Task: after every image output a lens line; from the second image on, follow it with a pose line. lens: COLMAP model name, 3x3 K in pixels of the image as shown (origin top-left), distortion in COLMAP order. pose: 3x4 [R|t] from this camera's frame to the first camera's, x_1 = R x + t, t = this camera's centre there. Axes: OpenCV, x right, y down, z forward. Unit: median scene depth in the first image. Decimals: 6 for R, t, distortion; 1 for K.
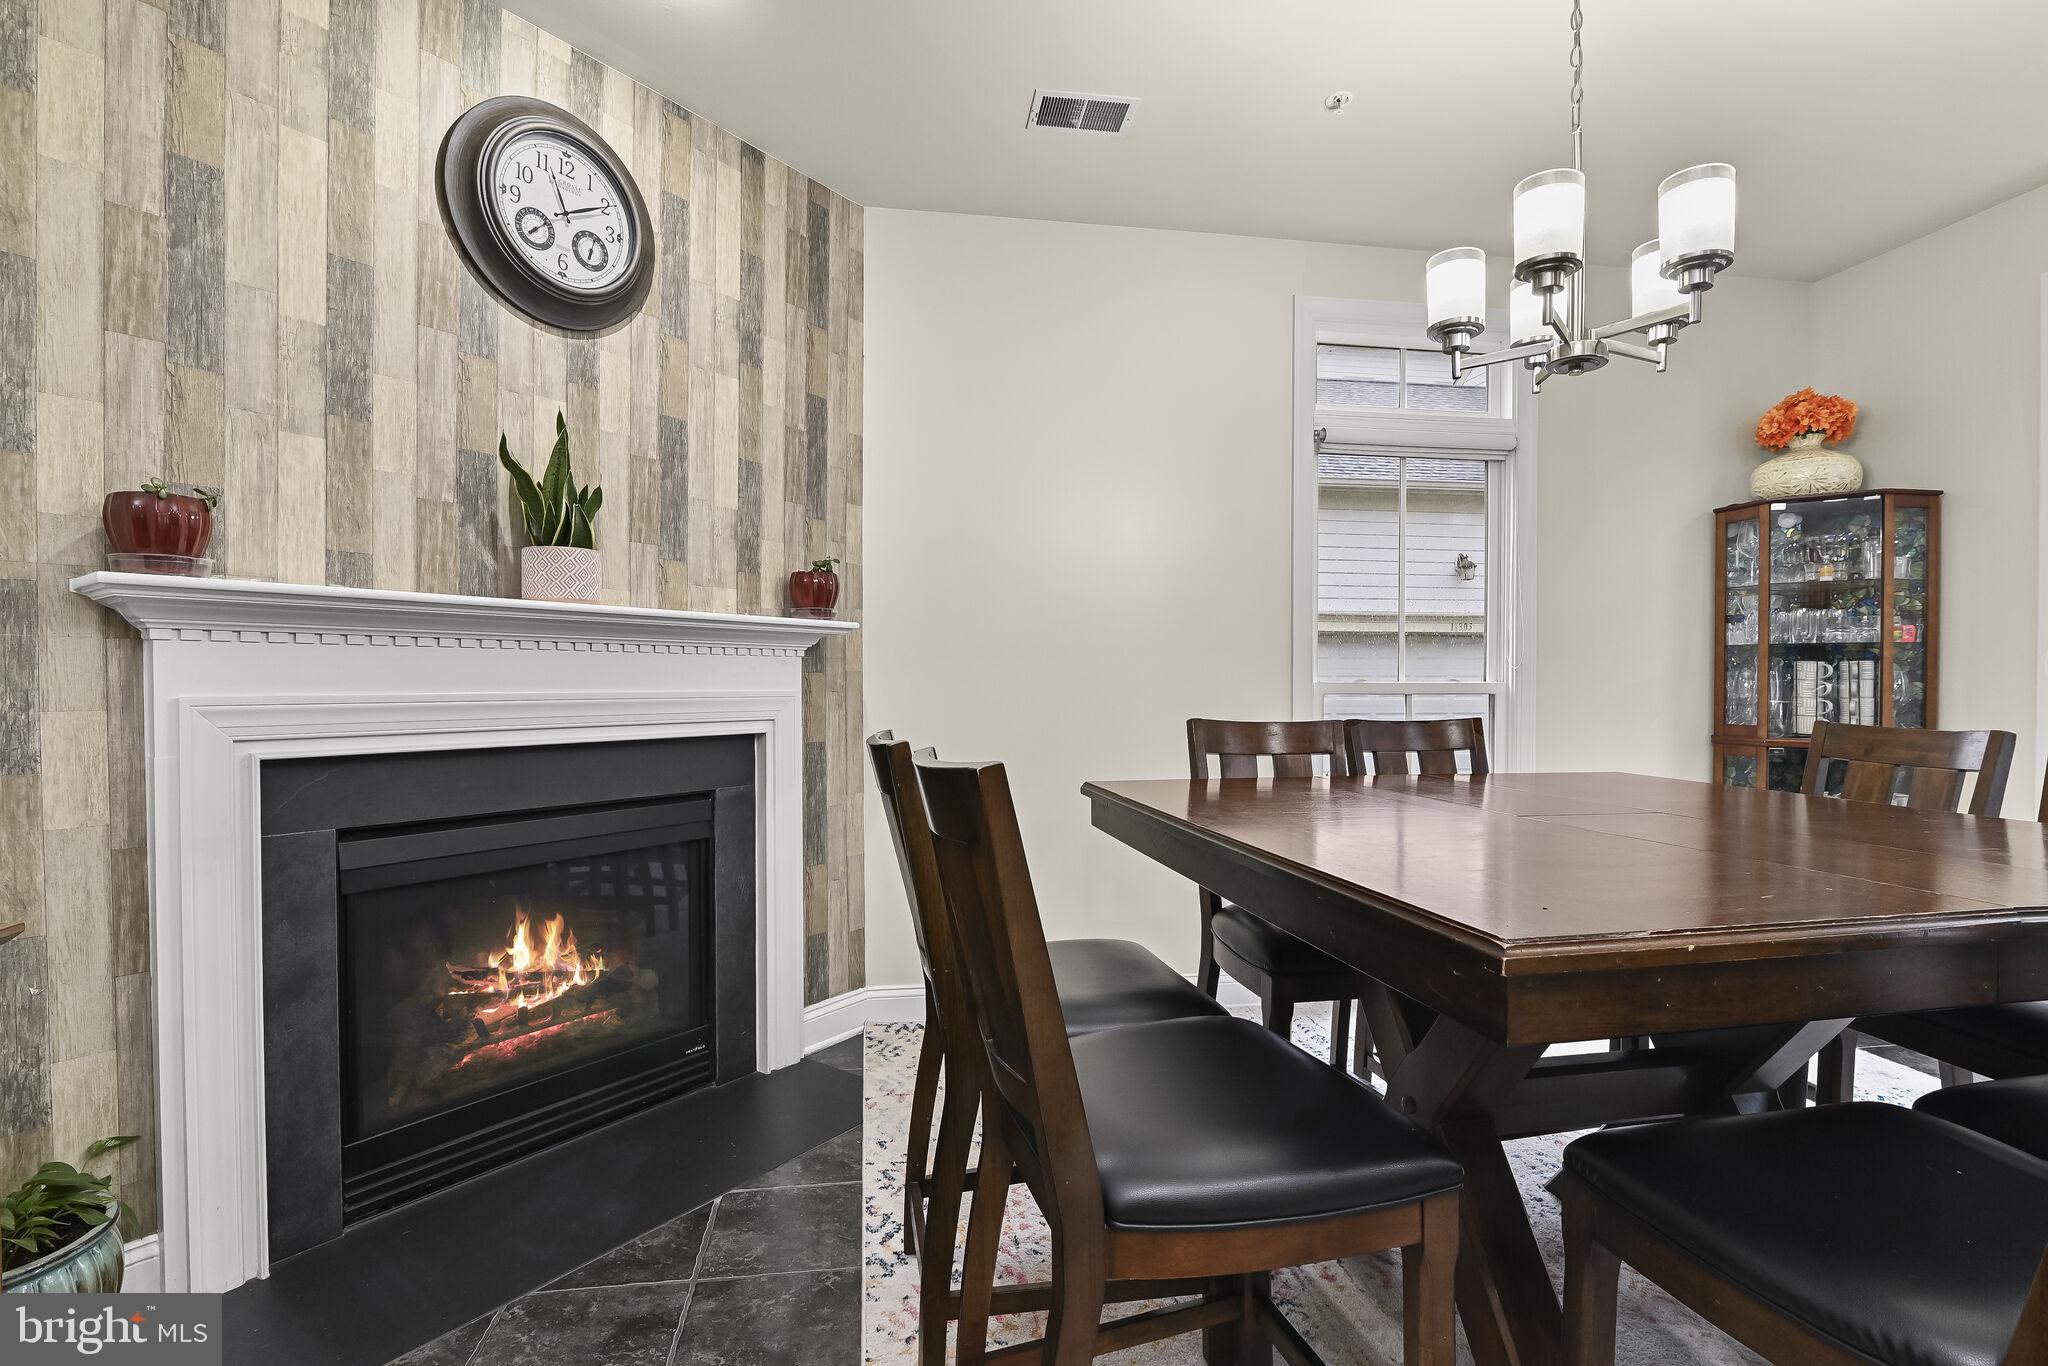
lens RADIAL K [[965.0, 0, 1017.1], [0, 965.0, 696.0], [0, 0, 1]] dist [-0.015781, 0.002252]
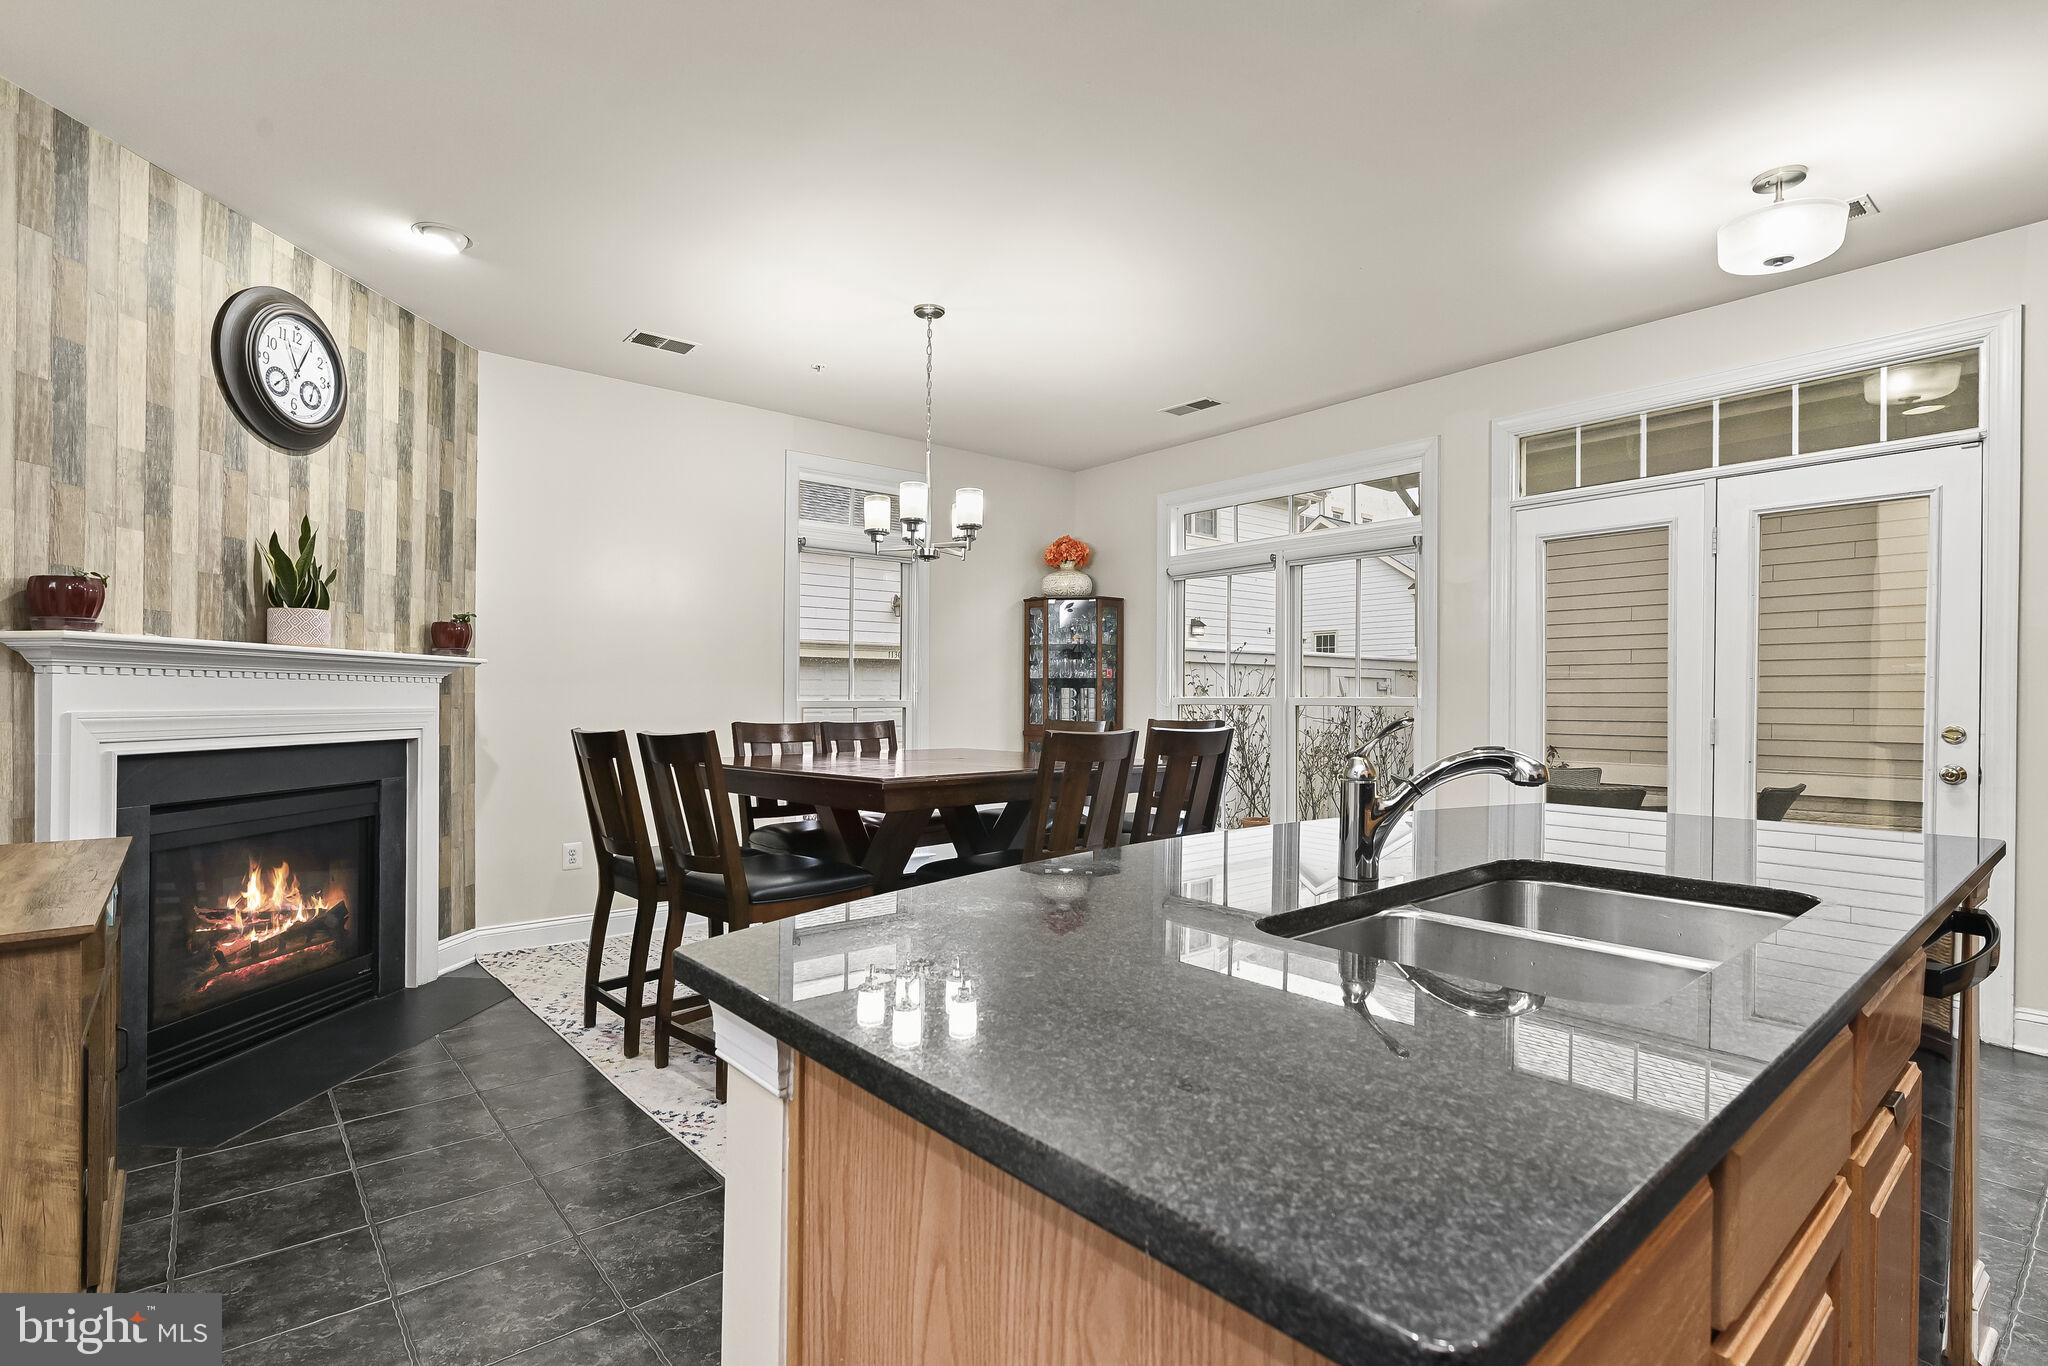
lens RADIAL K [[965.0, 0, 999.7], [0, 965.0, 692.0], [0, 0, 1]] dist [-0.015781, 0.002252]
pose [[0.861381, 0.003168, 0.507950, -0.250276], [0.008056, 0.999770, -0.019896, 0.006375], [-0.507896, 0.021230, 0.861157, -0.624320]]
